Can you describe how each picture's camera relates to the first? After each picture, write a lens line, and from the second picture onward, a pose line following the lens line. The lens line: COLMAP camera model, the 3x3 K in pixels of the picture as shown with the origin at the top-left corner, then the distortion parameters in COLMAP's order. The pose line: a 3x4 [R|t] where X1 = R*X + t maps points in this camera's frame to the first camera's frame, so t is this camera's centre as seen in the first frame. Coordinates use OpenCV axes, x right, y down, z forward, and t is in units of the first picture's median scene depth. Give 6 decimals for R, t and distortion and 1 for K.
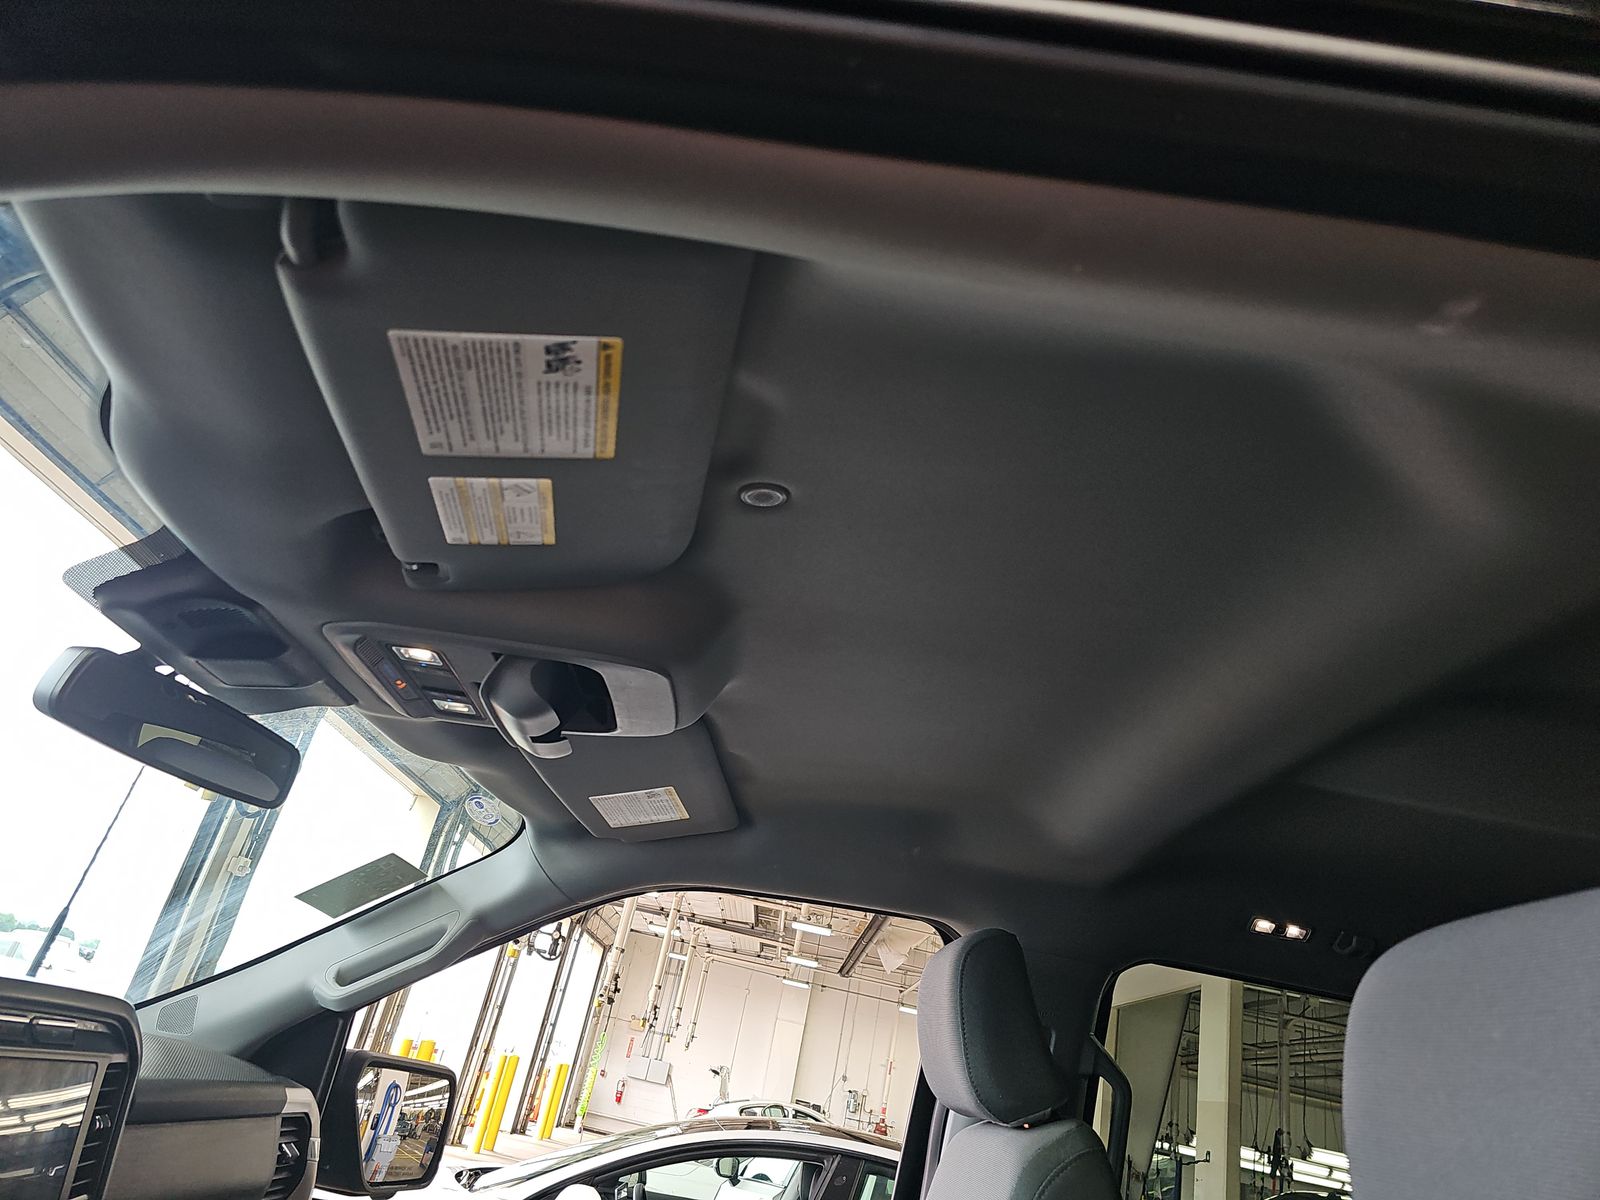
lens RADIAL K [[1055.4, 0, 791.6], [0, 1055.4, 602.6], [0, 0, 1]] dist [0.071388, -0.089153]
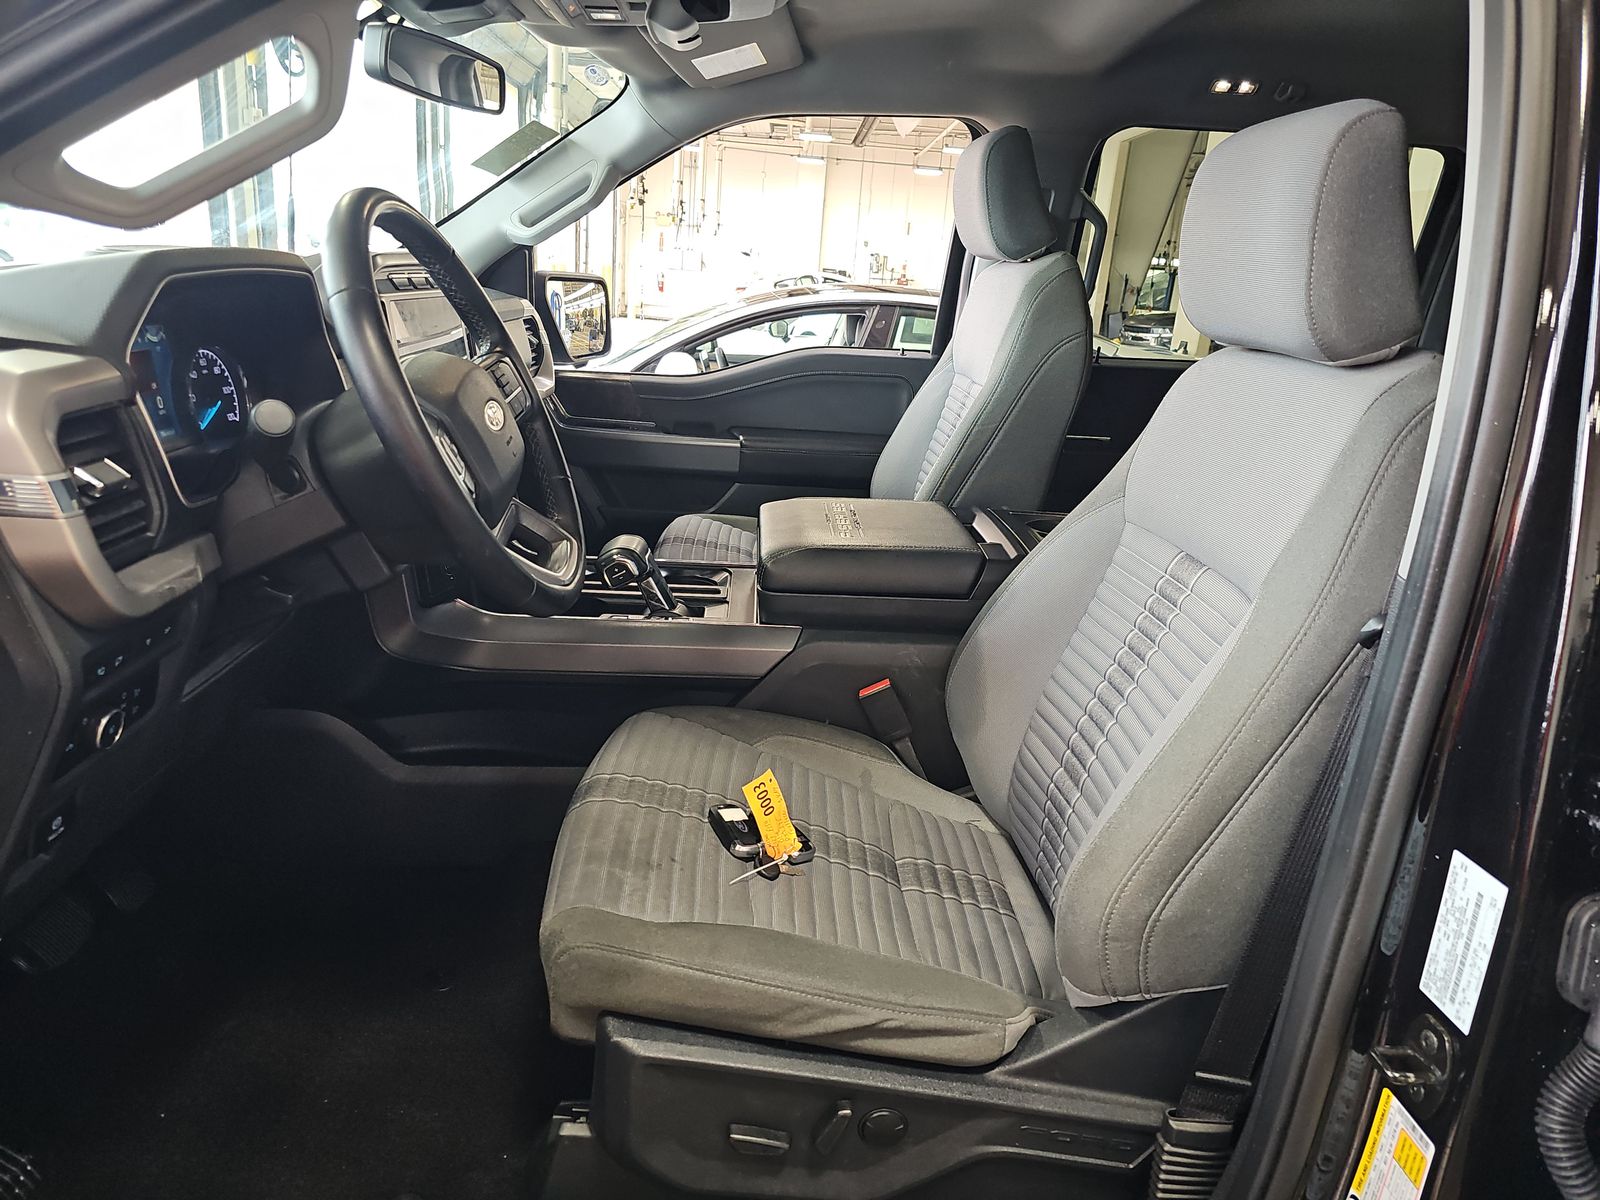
lens RADIAL K [[1055.6, 0, 804.9], [0, 1055.6, 582.6], [0, 0, 1]] dist [0.069057, -0.071795]
pose [[0.992353, -0.115201, -0.044317, -0.060953], [0.115733, 0.743610, 0.658521, -0.148135], [-0.042908, -0.658614, 0.751256, -0.310933]]
